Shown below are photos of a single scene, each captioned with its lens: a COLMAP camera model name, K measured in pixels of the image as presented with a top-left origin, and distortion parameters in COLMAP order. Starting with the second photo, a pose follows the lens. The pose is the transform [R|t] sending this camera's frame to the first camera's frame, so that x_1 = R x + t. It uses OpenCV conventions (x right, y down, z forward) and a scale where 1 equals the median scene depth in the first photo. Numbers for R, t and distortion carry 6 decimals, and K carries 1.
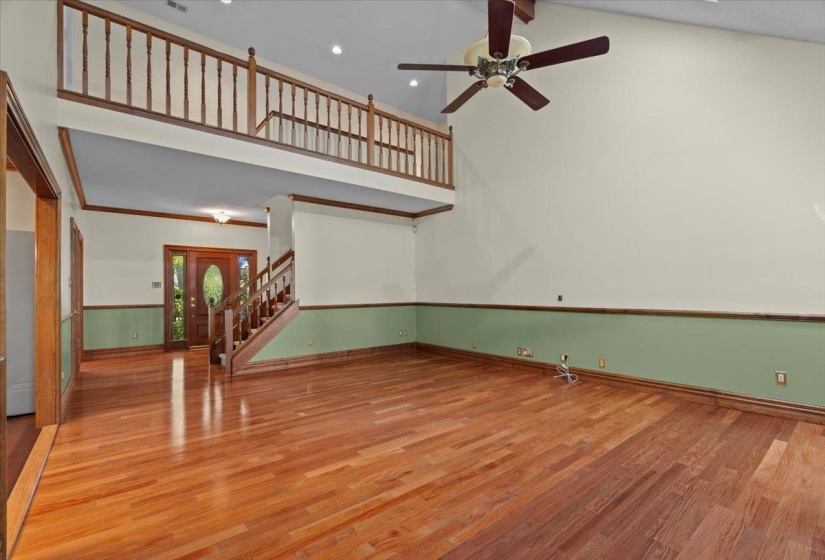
lens RADIAL K [[374.1, 0, 410.2], [0, 374.1, 285.4], [0, 0, 1]] dist [-0.005777, 0.002326]
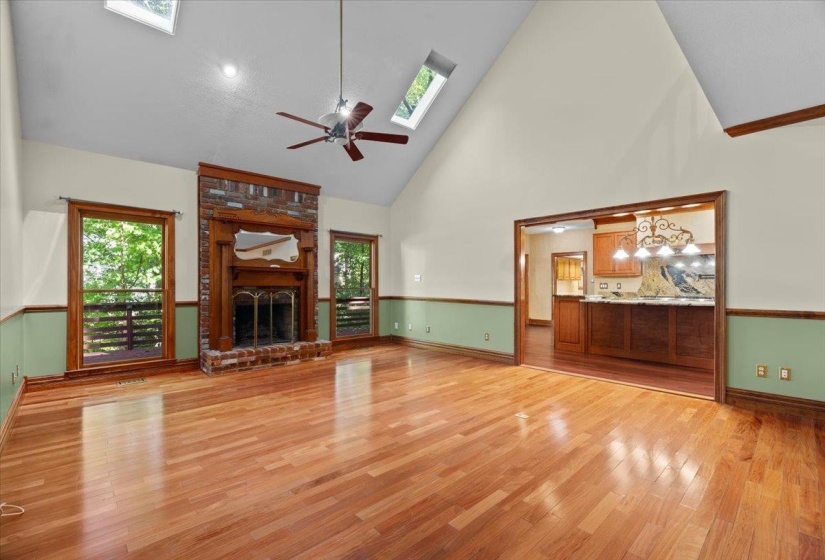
lens RADIAL K [[374.1, 0, 408.2], [0, 374.1, 282.1], [0, 0, 1]] dist [-0.005777, 0.002326]
pose [[-0.998151, 0.005404, -0.060539, 0.030561], [0.006630, 0.999776, -0.020082, 0.018333], [0.060417, -0.020446, -0.997964, 1.229372]]
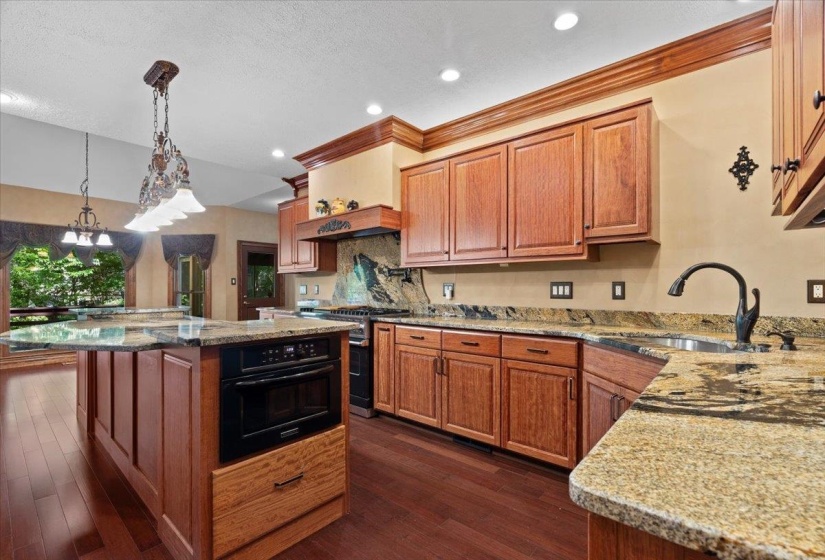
lens RADIAL K [[374.1, 0, 411.1], [0, 374.1, 287.0], [0, 0, 1]] dist [-0.005777, 0.002326]
pose [[-0.986923, 0.013745, -0.160605, -0.951118], [0.015754, 0.999813, -0.011248, 0.016371], [0.160420, -0.013631, -0.986955, 0.732483]]
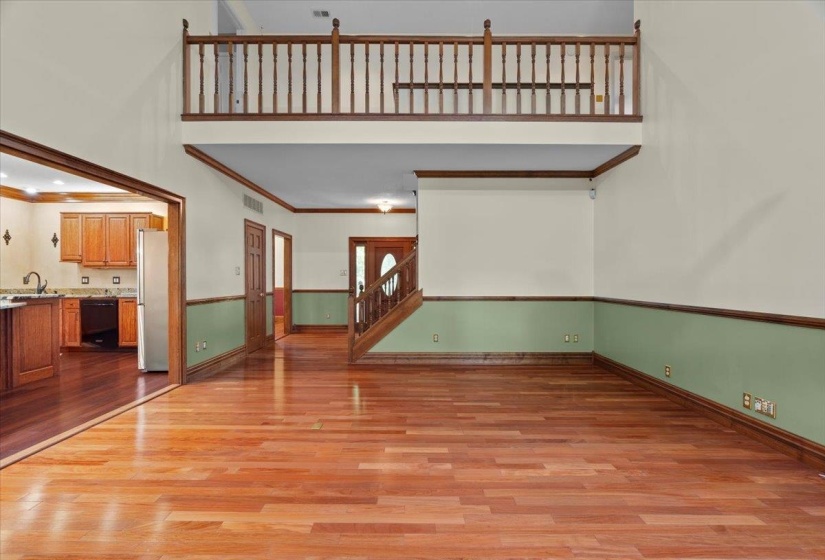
lens RADIAL K [[374.1, 0, 410.2], [0, 374.1, 279.9], [0, 0, 1]] dist [-0.005777, 0.002326]
pose [[0.773095, 0.010996, -0.634196, 0.258158], [0.000550, 0.999838, 0.018006, 0.000740], [0.634291, -0.014269, 0.772963, 0.311057]]
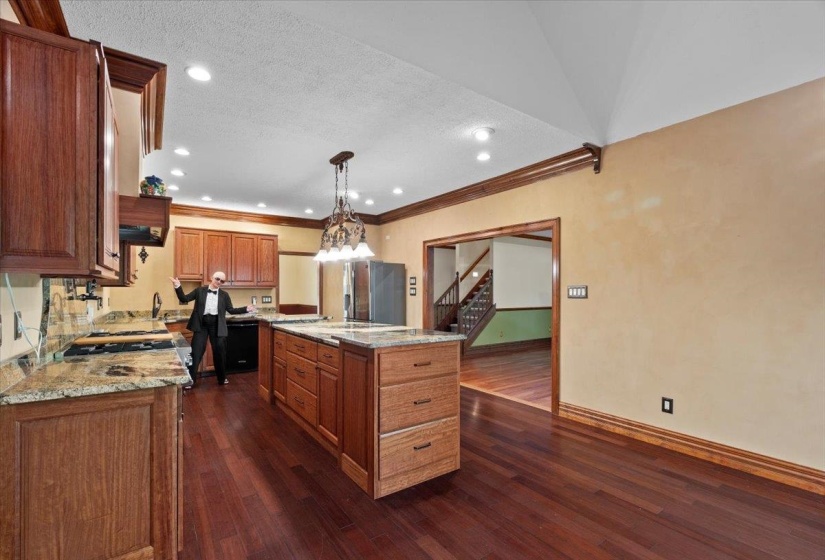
lens RADIAL K [[374.1, 0, 413.3], [0, 374.1, 287.2], [0, 0, 1]] dist [-0.005777, 0.002326]
pose [[0.997690, 0.009374, -0.067284, -0.544336], [-0.009423, 0.999956, -0.000410, -0.022351], [0.067277, 0.001043, 0.997734, -0.456056]]
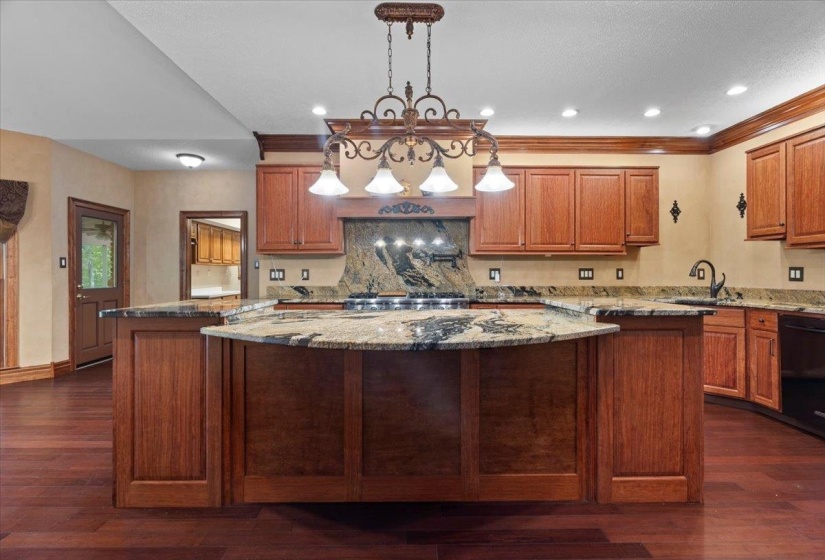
lens RADIAL K [[374.1, 0, 410.3], [0, 374.1, 271.7], [0, 0, 1]] dist [-0.005777, 0.002326]
pose [[-0.623945, 0.010024, -0.781404, -0.422858], [0.017834, 0.999840, -0.001414, 0.008485], [0.781265, -0.014818, -0.624024, 0.459072]]
